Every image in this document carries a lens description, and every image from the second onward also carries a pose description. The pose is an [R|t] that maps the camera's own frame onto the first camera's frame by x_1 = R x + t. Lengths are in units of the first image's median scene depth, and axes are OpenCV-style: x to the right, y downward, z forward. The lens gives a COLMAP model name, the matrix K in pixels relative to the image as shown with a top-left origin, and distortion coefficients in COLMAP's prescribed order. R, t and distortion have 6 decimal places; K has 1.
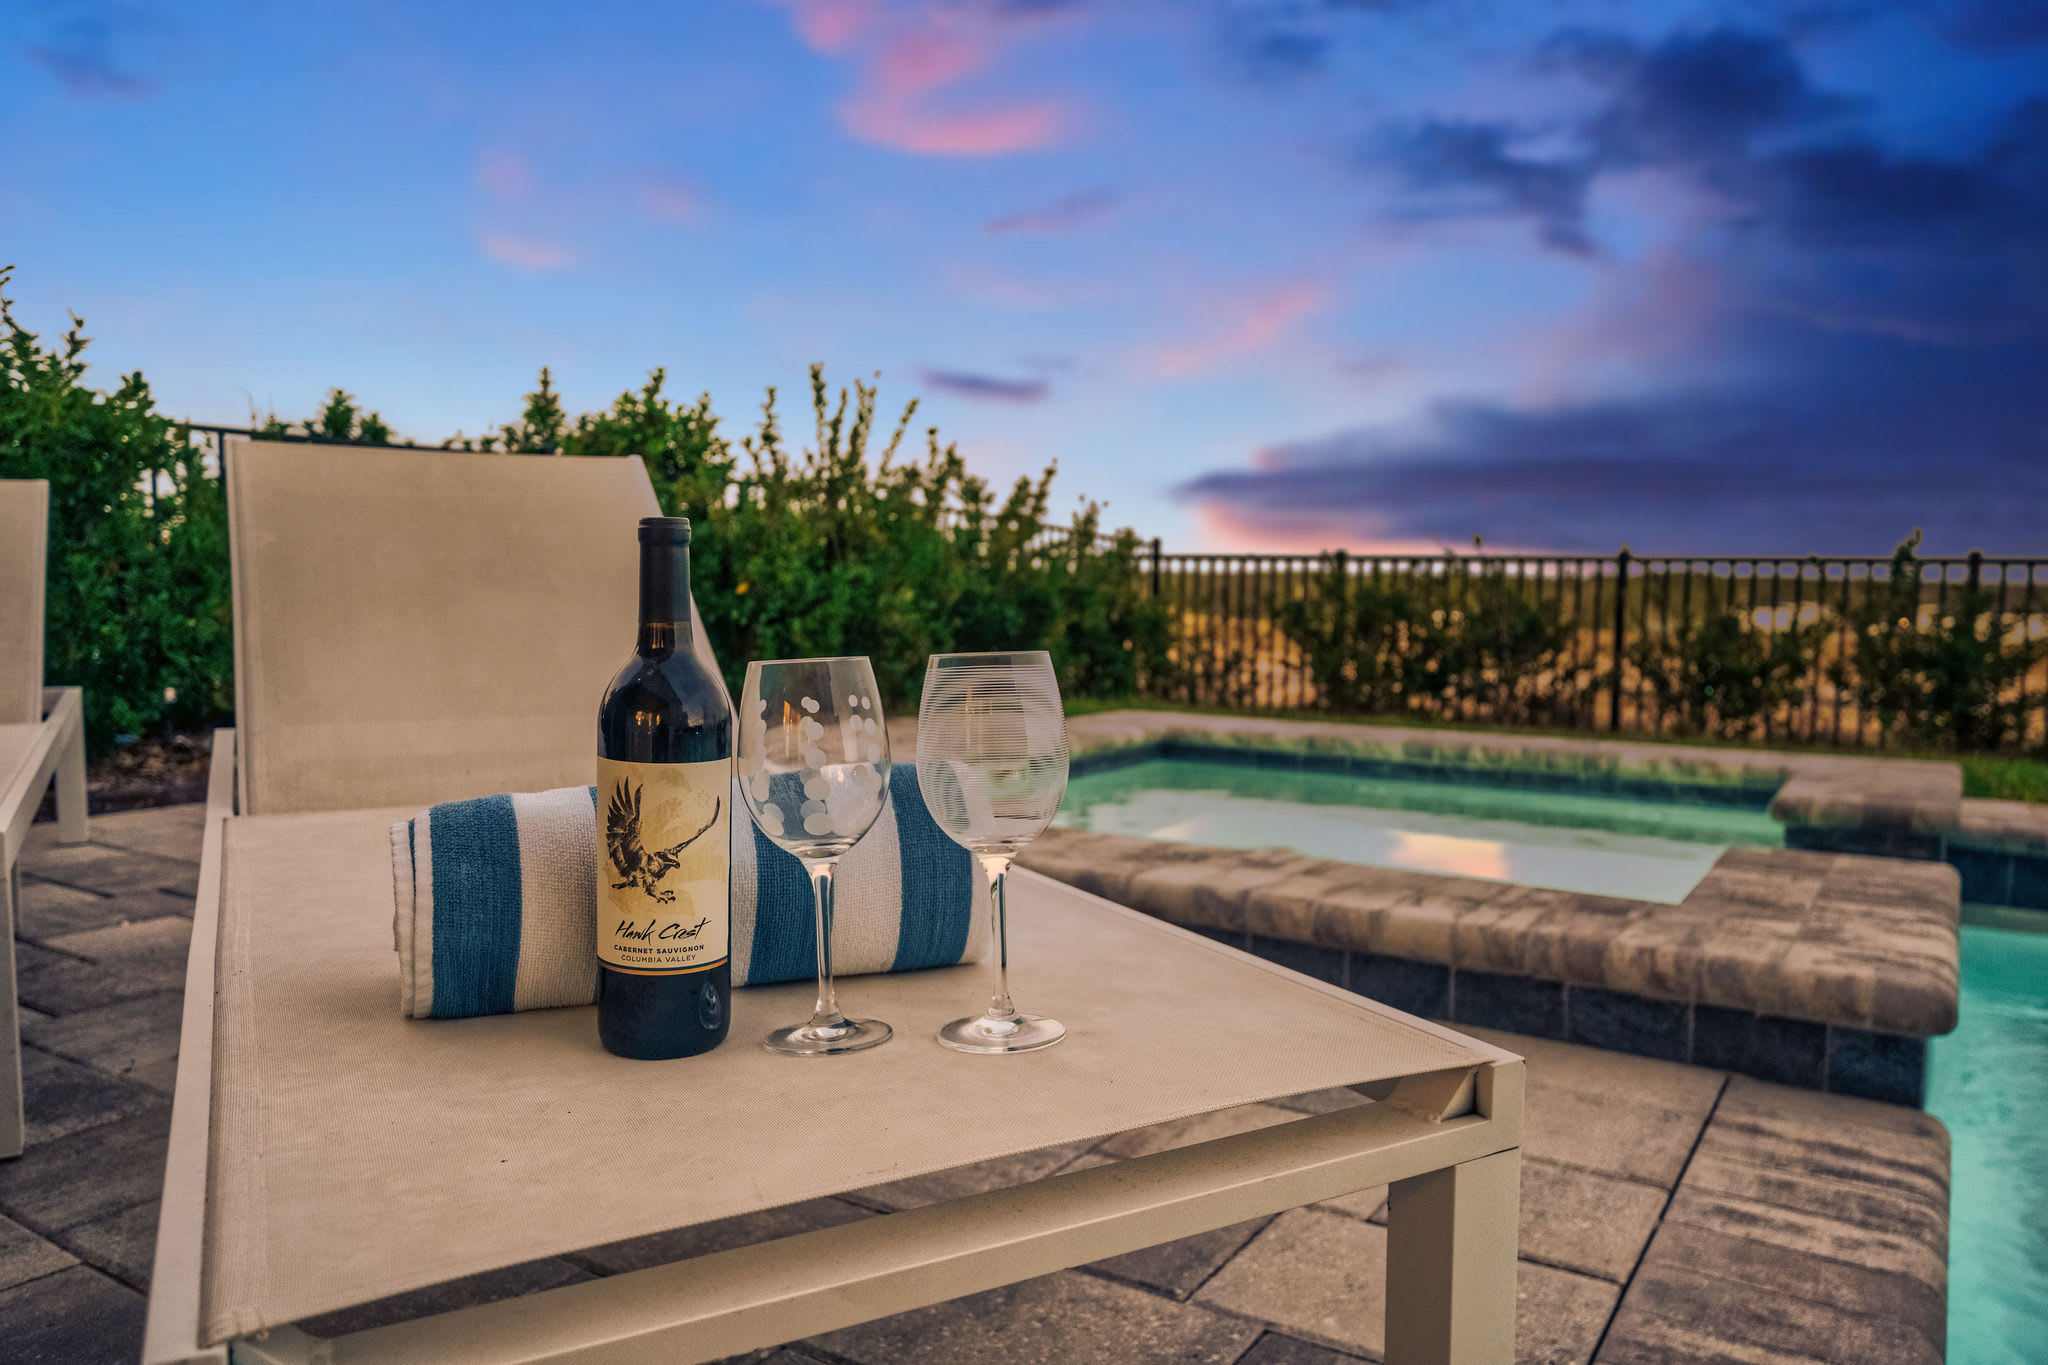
lens RADIAL K [[1429.4, 0, 1024.0], [0, 1429.4, 682.5], [0, 0, 1]] dist [0.007633, 0.002501]
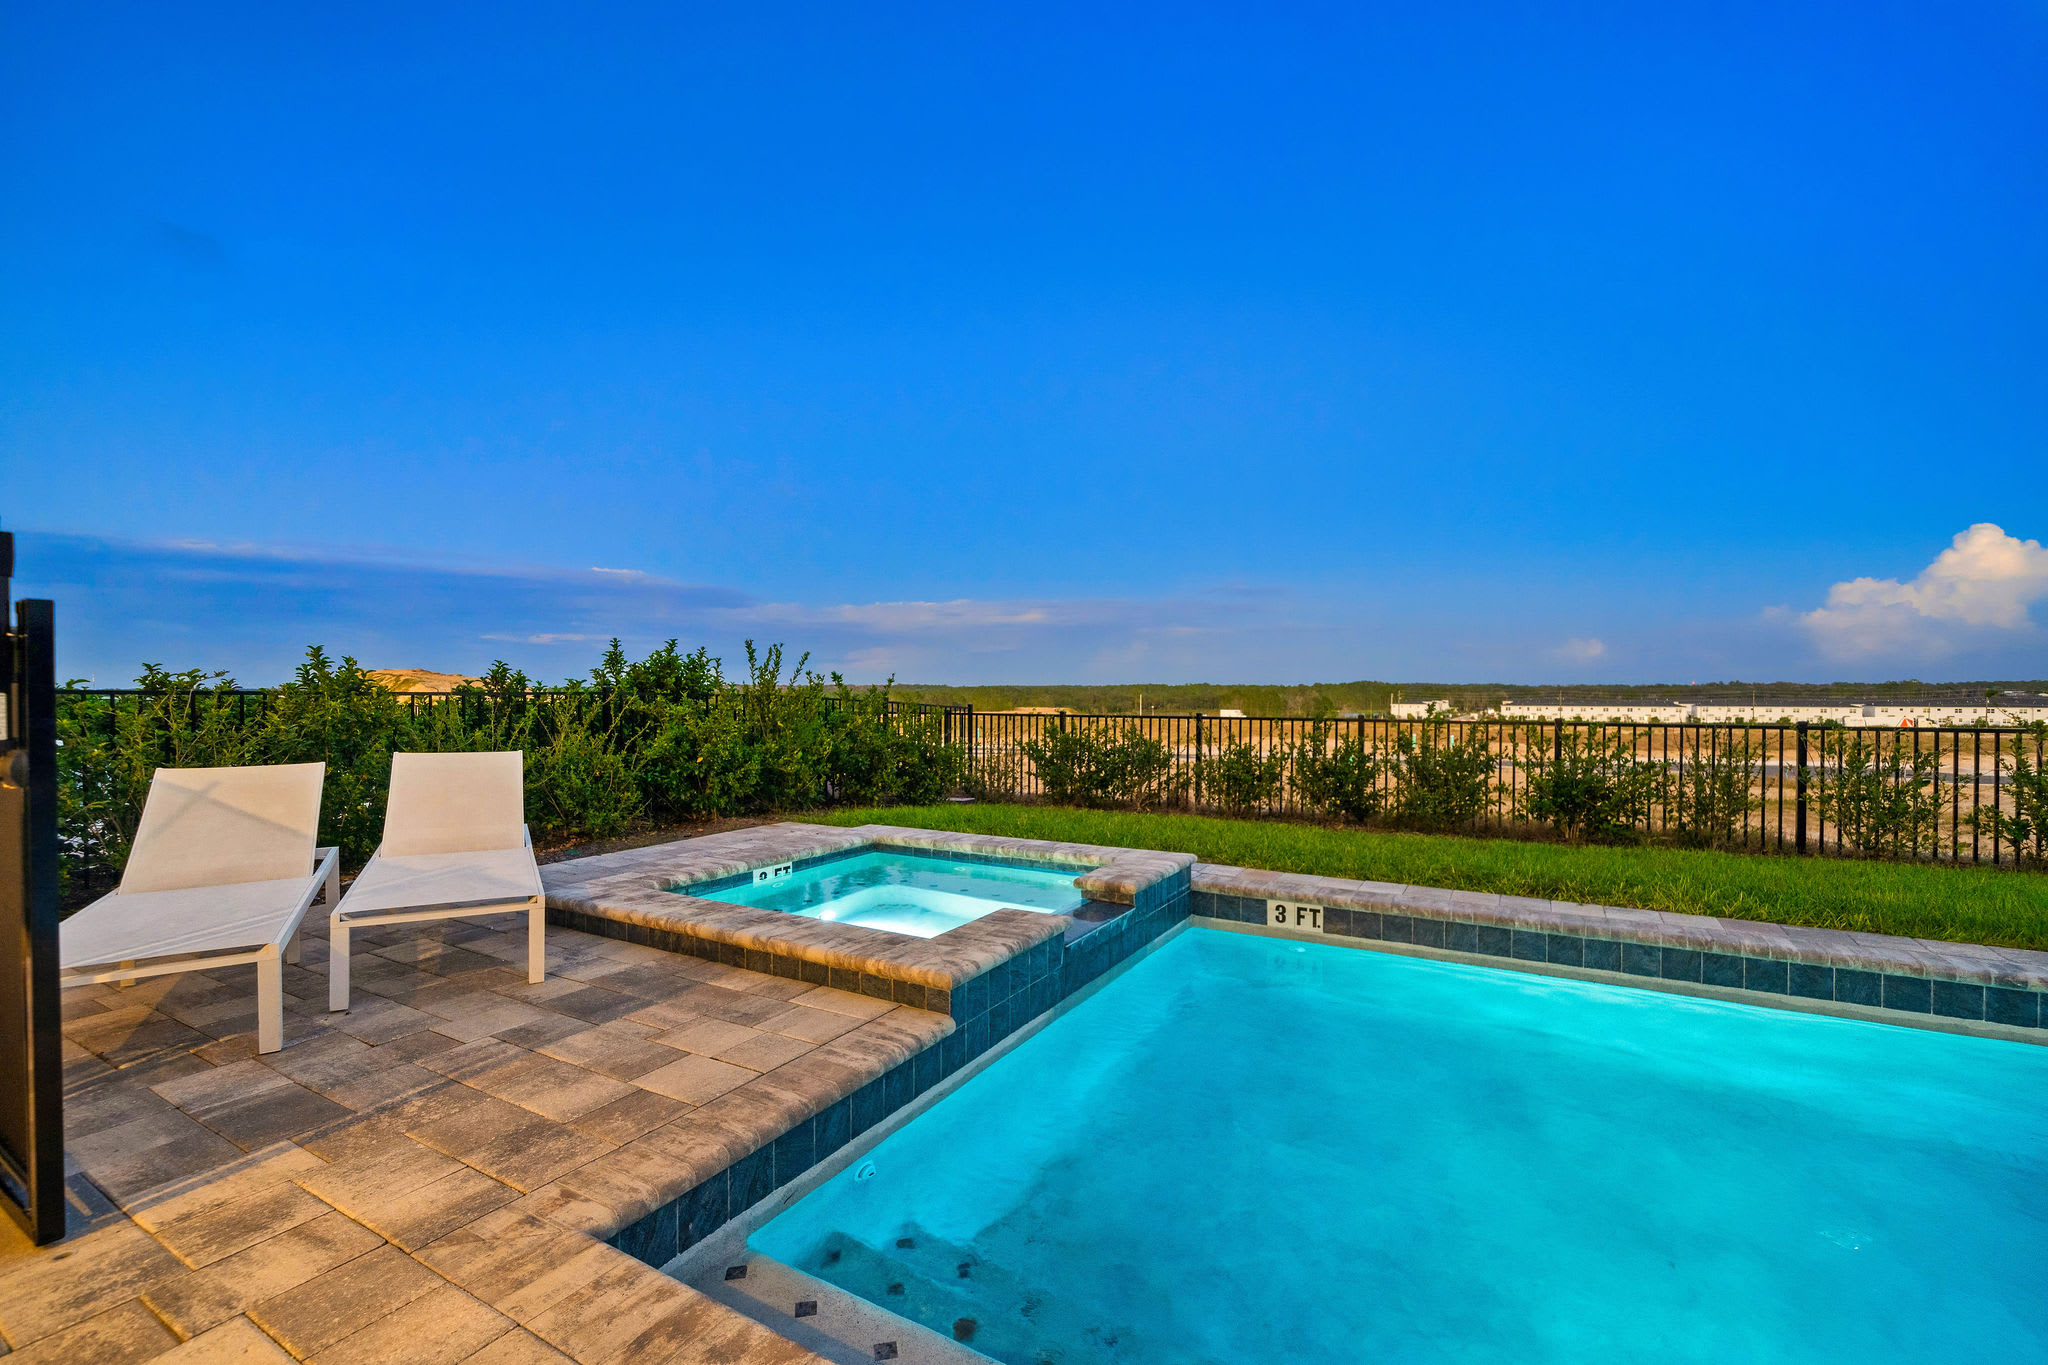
lens RADIAL K [[842.4, 0, 1016.9], [0, 842.4, 702.1], [0, 0, 1]] dist [-0.001200, -0.000073]
pose [[0.998143, -0.009599, 0.060154, 0.165181], [0.013446, 0.997867, -0.063877, -0.059861], [-0.059412, 0.064567, 0.996143, -0.199882]]
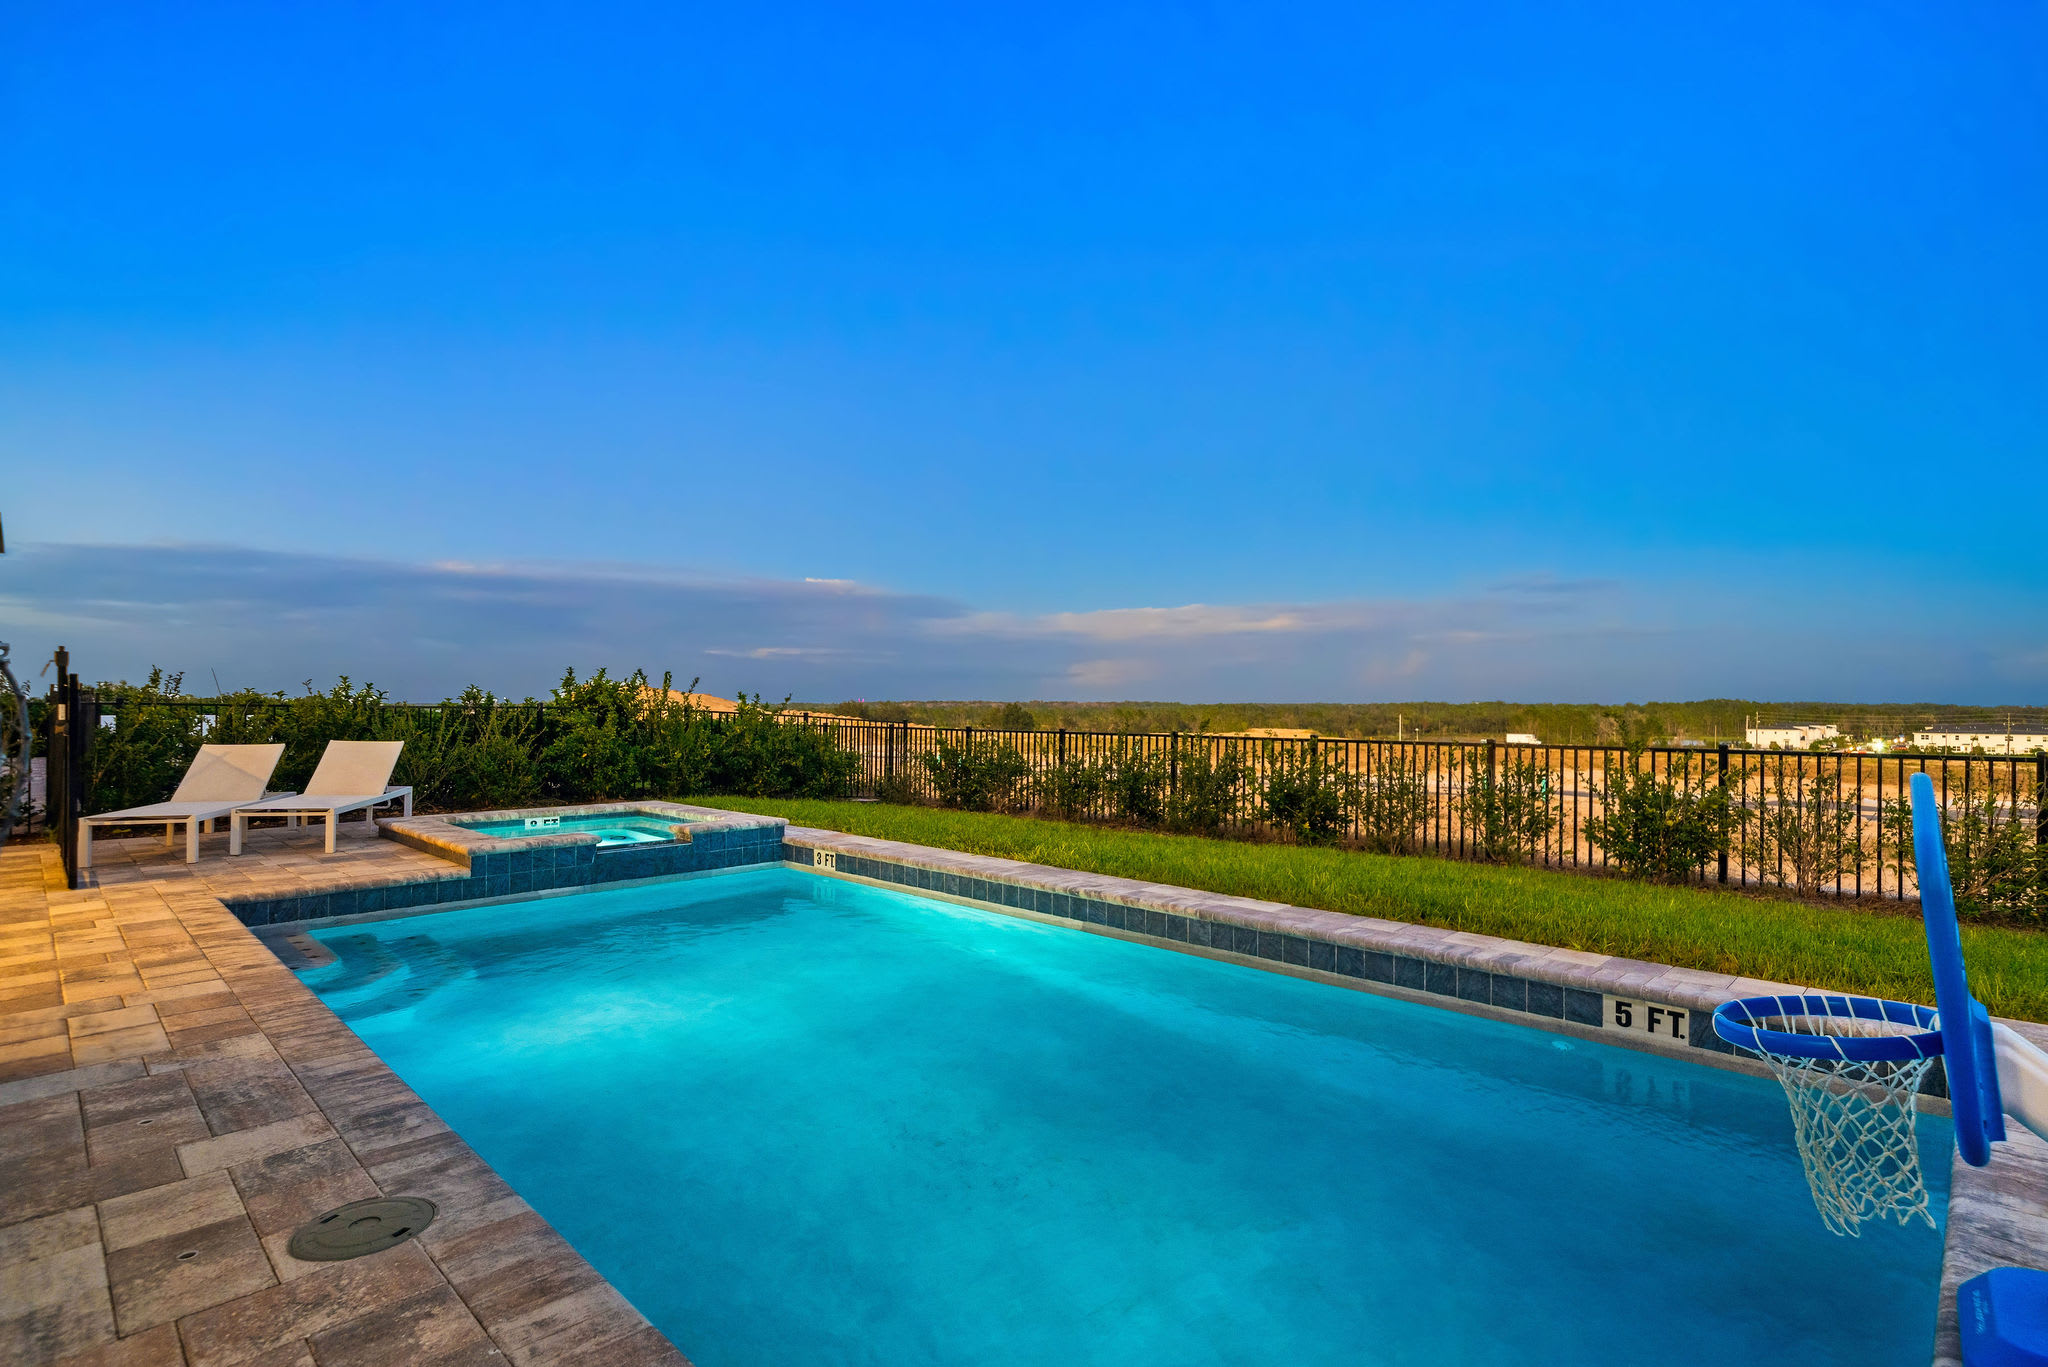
lens RADIAL K [[959.2, 0, 1016.8], [0, 959.2, 711.6], [0, 0, 1]] dist [0.012205, -0.000237]
pose [[0.981176, -0.003229, -0.193091, 0.930679], [-0.011429, 0.997137, -0.074750, -0.018405], [0.192780, 0.075550, 0.978329, -0.645450]]
